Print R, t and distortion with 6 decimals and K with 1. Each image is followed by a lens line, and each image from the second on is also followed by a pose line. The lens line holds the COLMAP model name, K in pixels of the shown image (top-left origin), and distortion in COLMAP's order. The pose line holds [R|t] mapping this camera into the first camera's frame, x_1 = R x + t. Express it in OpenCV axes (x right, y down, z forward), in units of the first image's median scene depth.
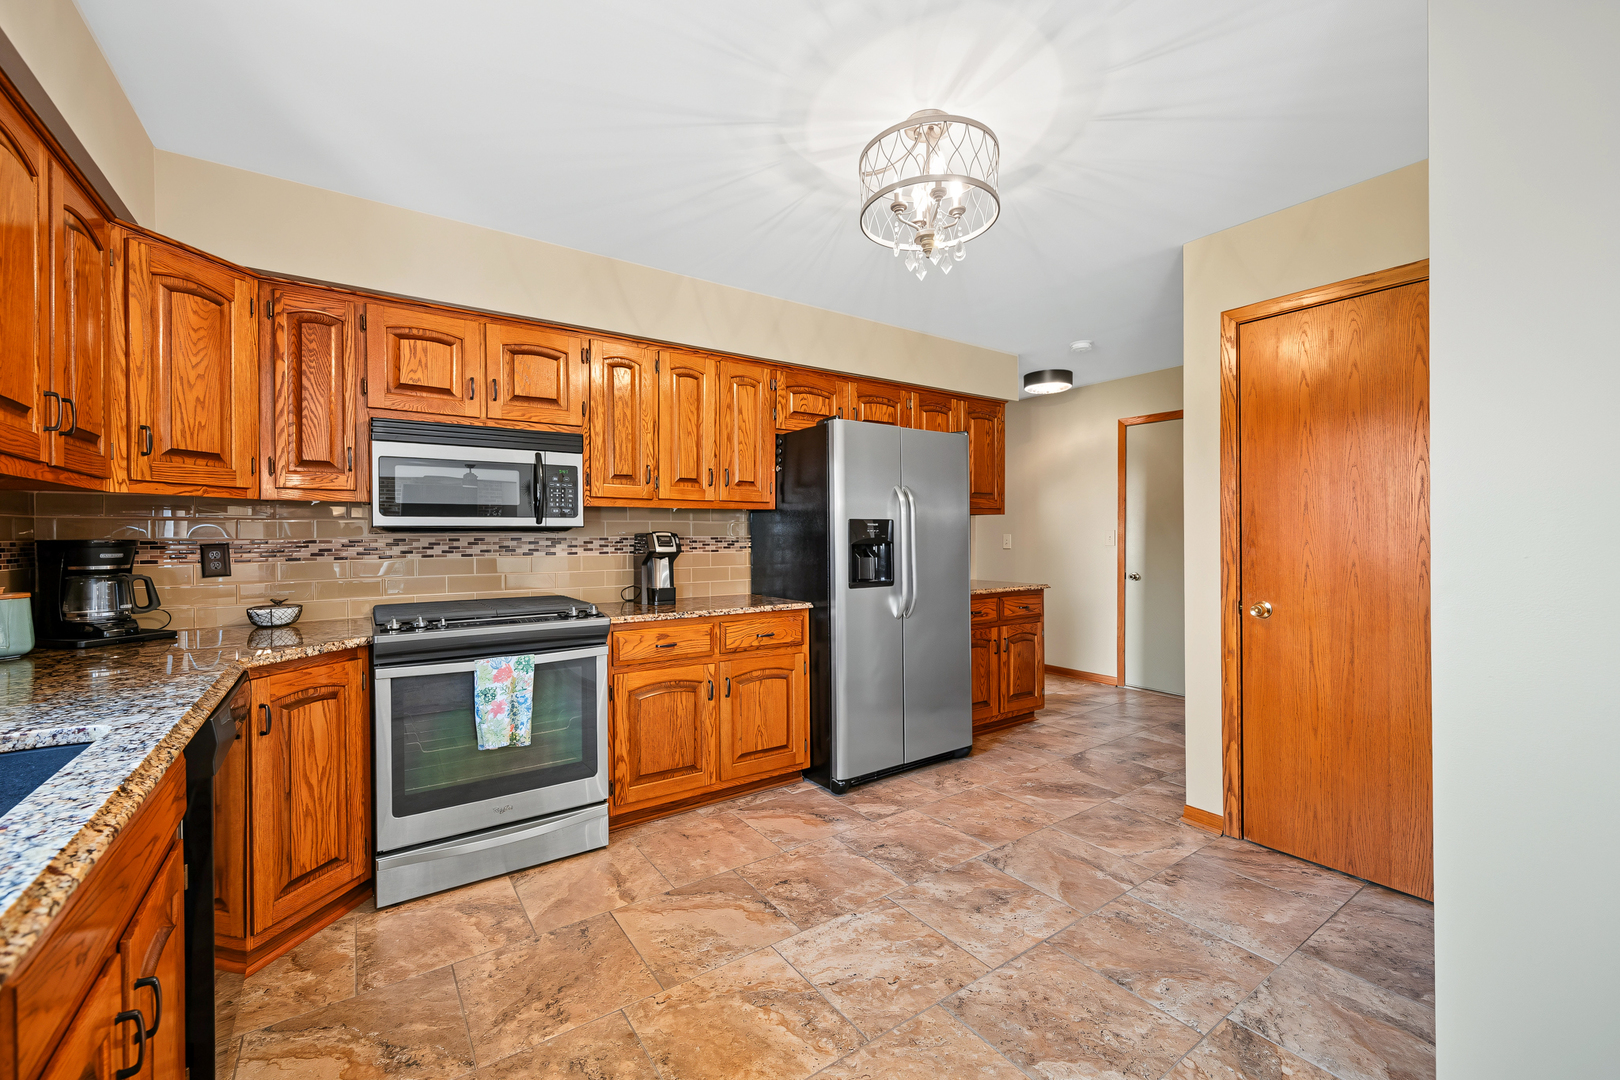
lens RADIAL K [[652.1, 0, 784.5], [0, 652.1, 539.3], [0, 0, 1]] dist [-0.001395, 0.000597]
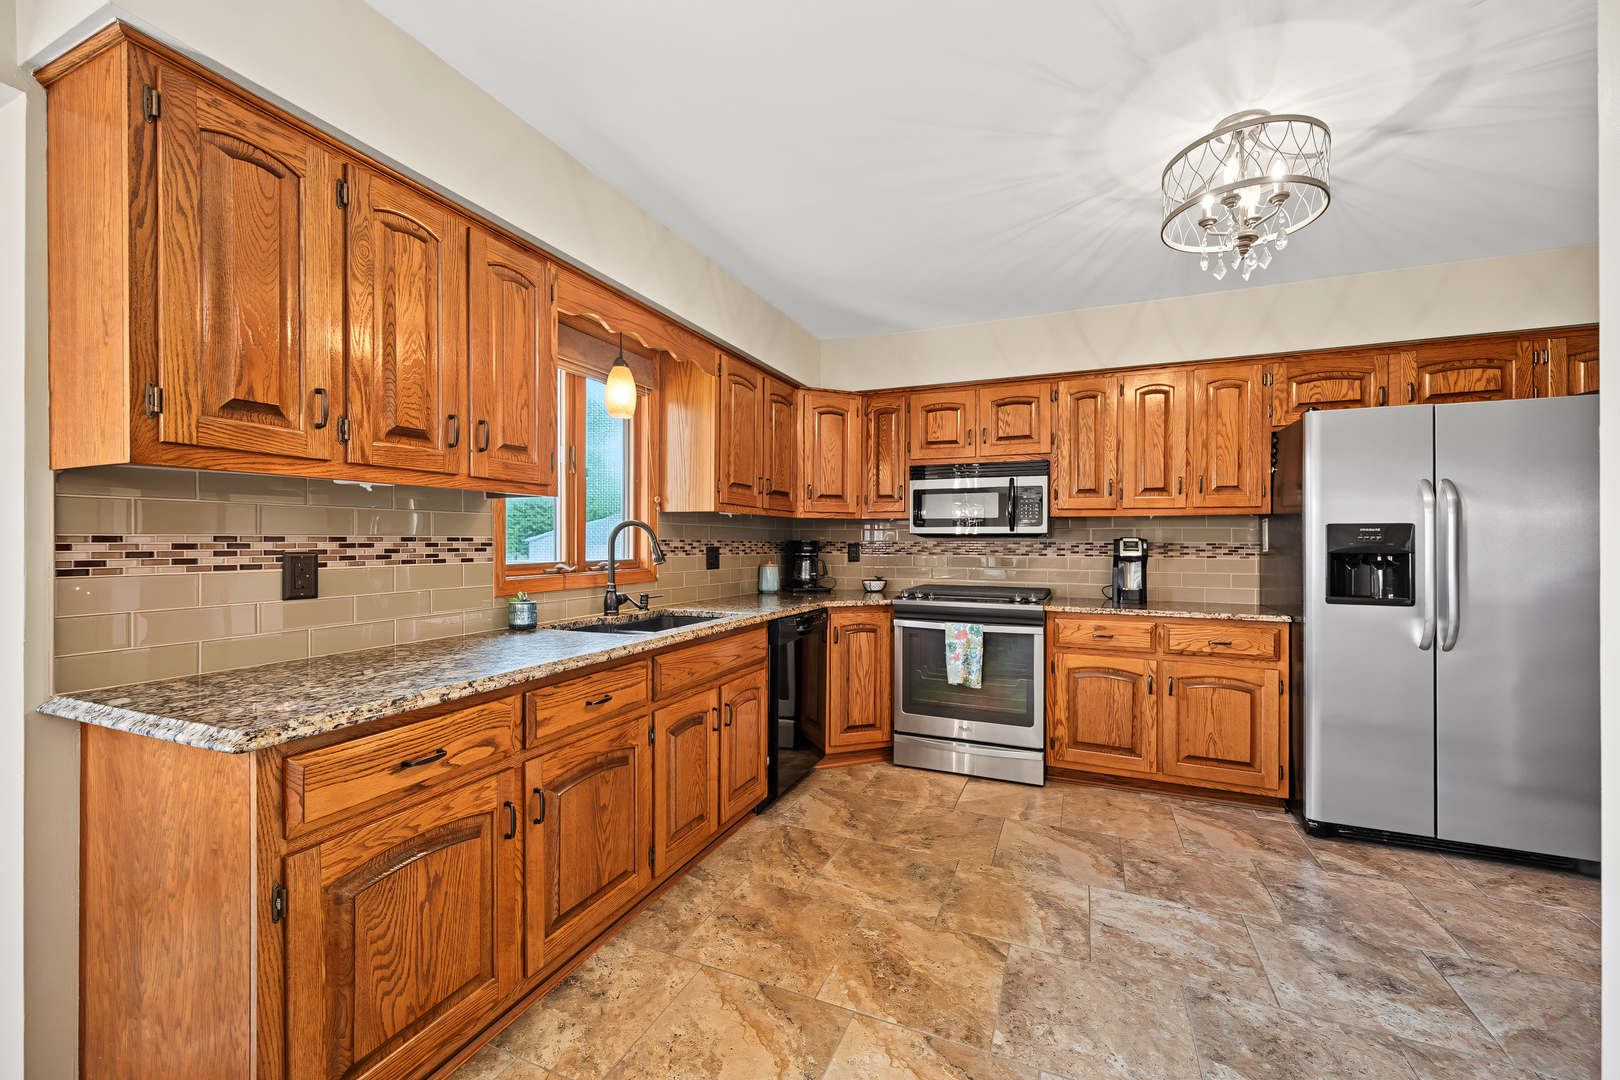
lens RADIAL K [[652.1, 0, 814.8], [0, 652.1, 539.5], [0, 0, 1]] dist [-0.001395, 0.000597]
pose [[0.532113, 0.005899, -0.846653, 0.567101], [-0.012145, 0.999926, -0.000666, -0.001173], [0.846586, 0.010637, 0.532145, -0.051304]]
